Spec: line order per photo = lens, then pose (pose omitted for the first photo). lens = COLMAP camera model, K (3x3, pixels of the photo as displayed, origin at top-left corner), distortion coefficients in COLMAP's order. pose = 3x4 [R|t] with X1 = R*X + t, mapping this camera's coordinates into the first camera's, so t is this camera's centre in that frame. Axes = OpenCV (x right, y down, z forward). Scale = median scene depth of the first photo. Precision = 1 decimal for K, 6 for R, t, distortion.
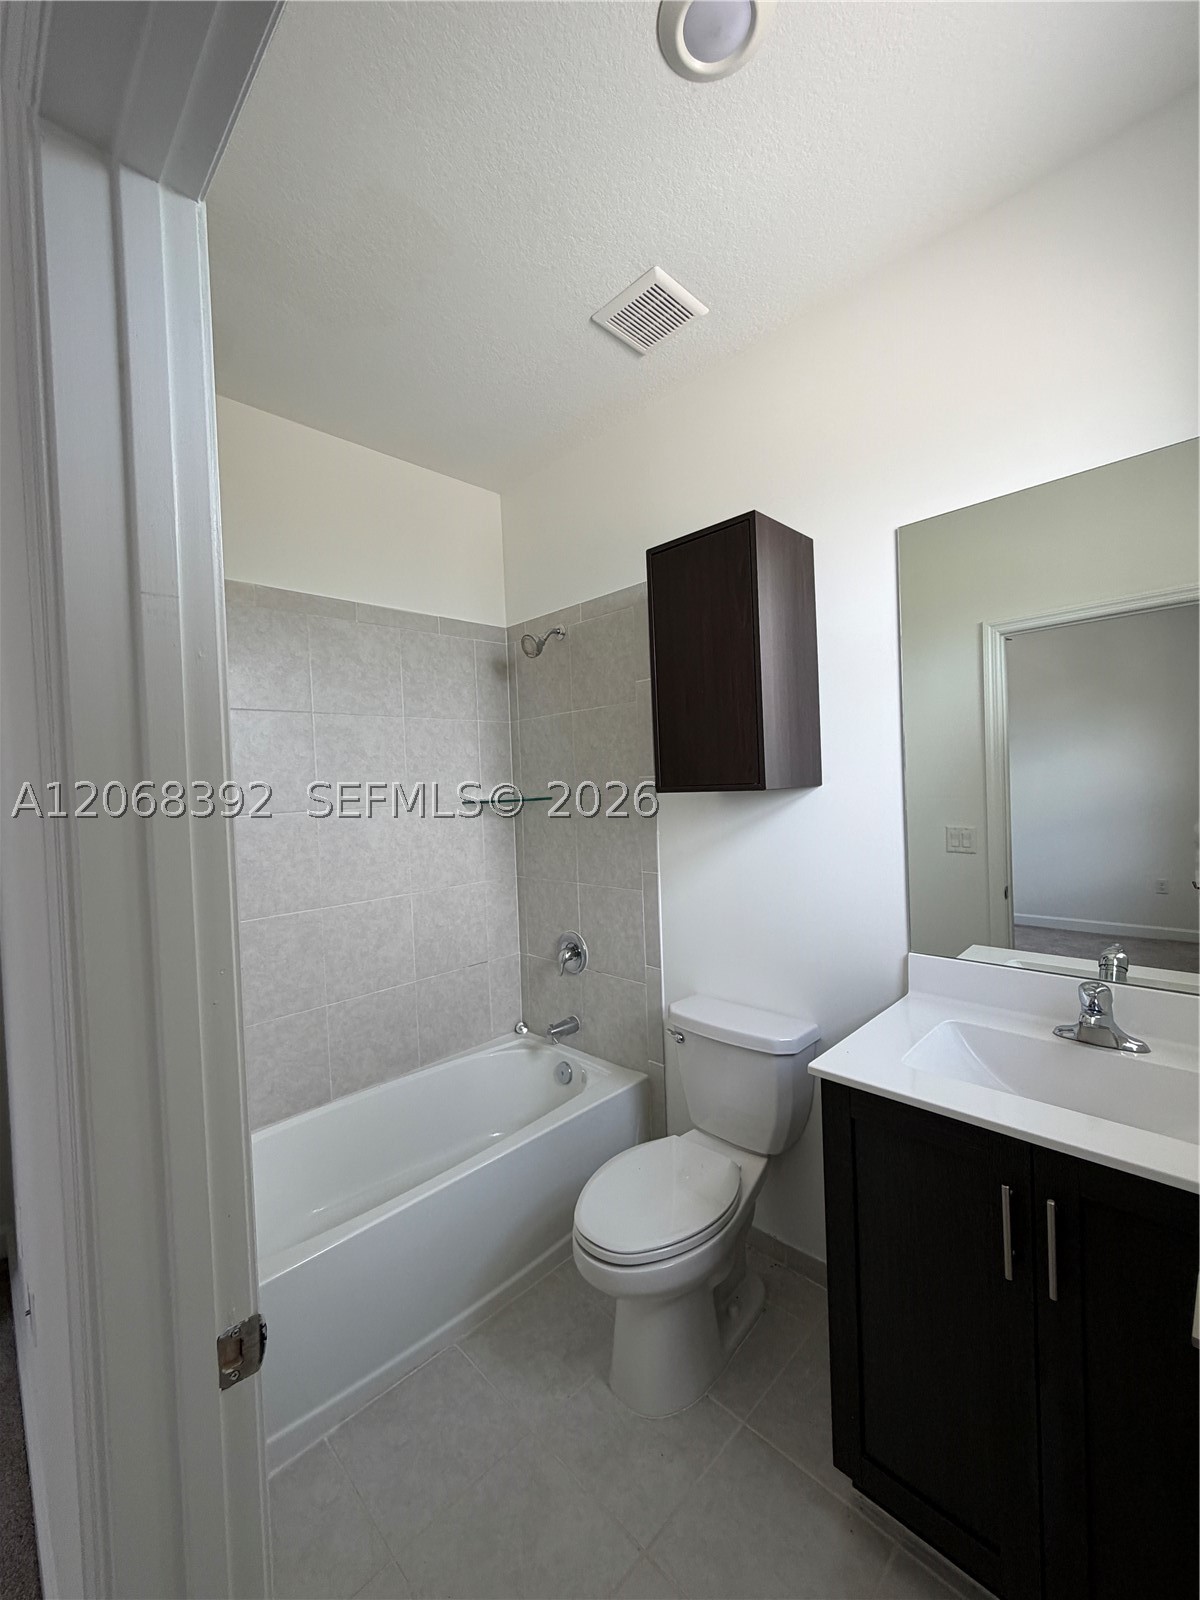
lens RADIAL K [[638.4, 0, 600.0], [0, 638.4, 800.0], [0, 0, 1]] dist [-0.000710, -0.000125]
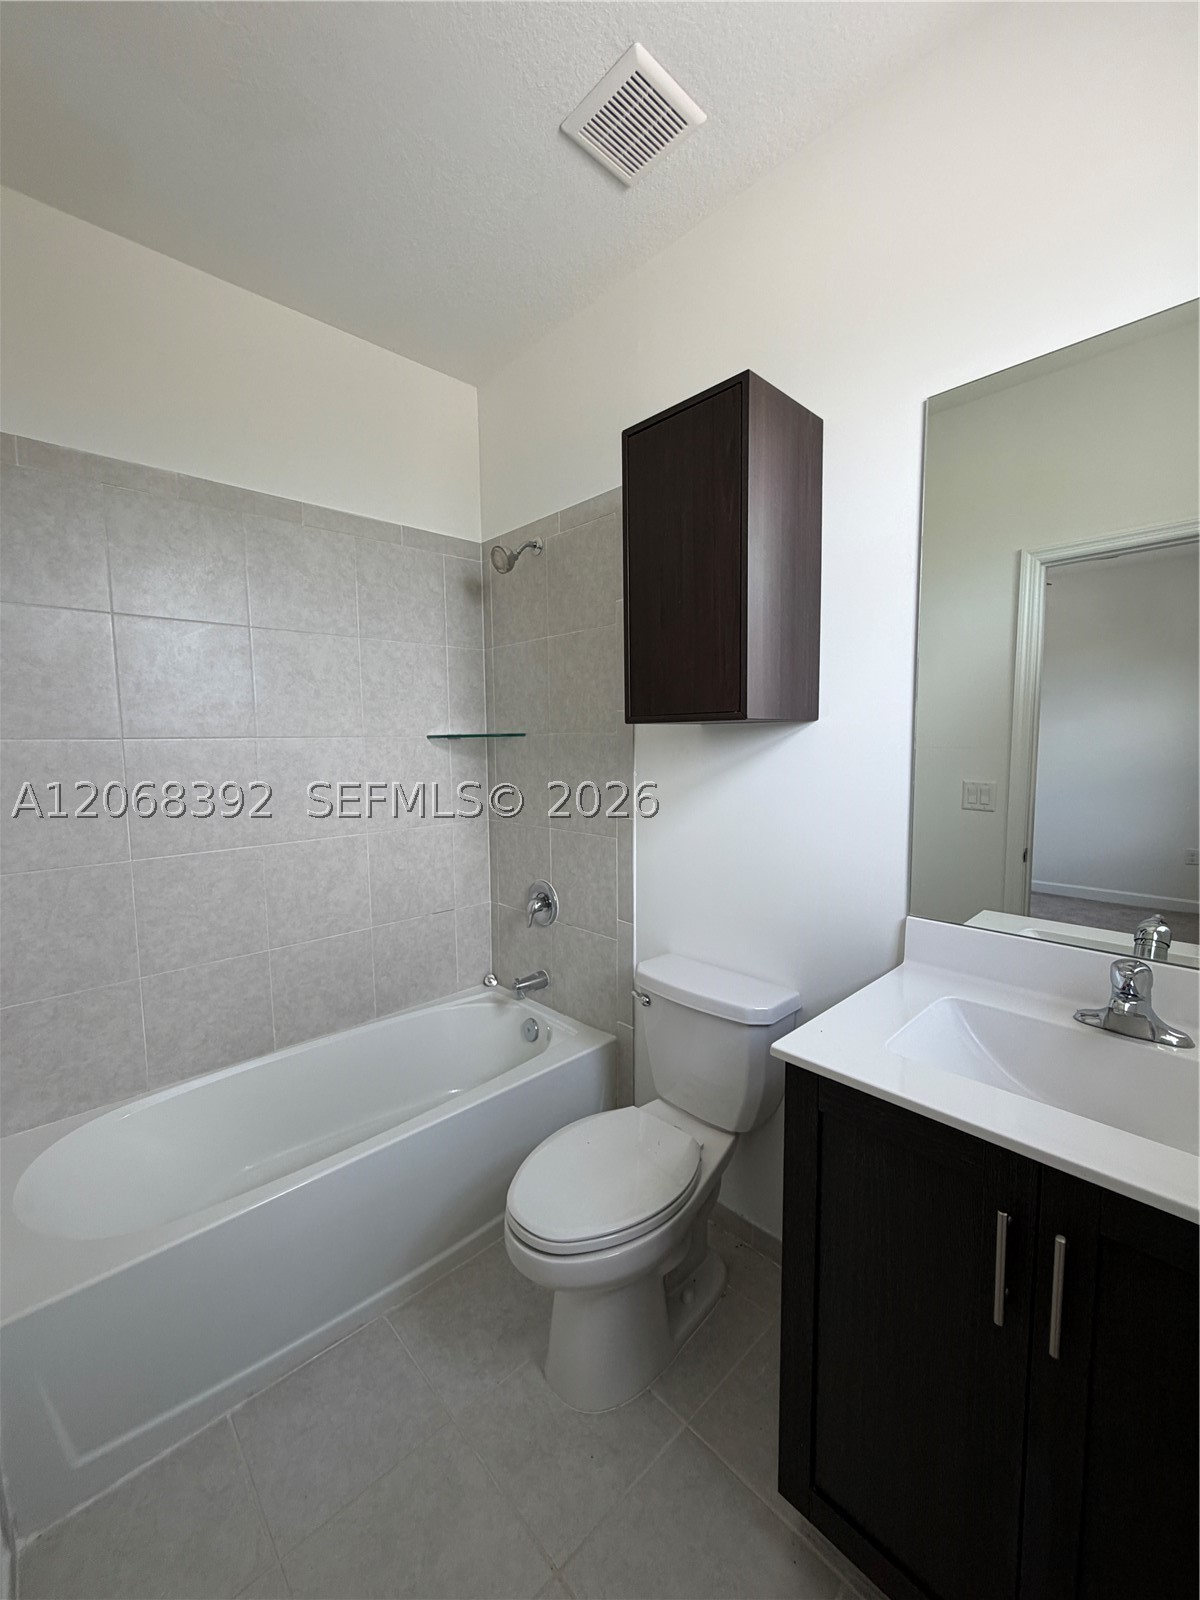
lens RADIAL K [[638.4, 0, 600.0], [0, 638.4, 800.0], [0, 0, 1]] dist [-0.000710, -0.000125]
pose [[0.999256, 0.031215, -0.022650, 0.067402], [-0.029510, 0.996963, 0.072070, 0.026508], [0.024831, -0.071348, 0.997142, 0.114381]]
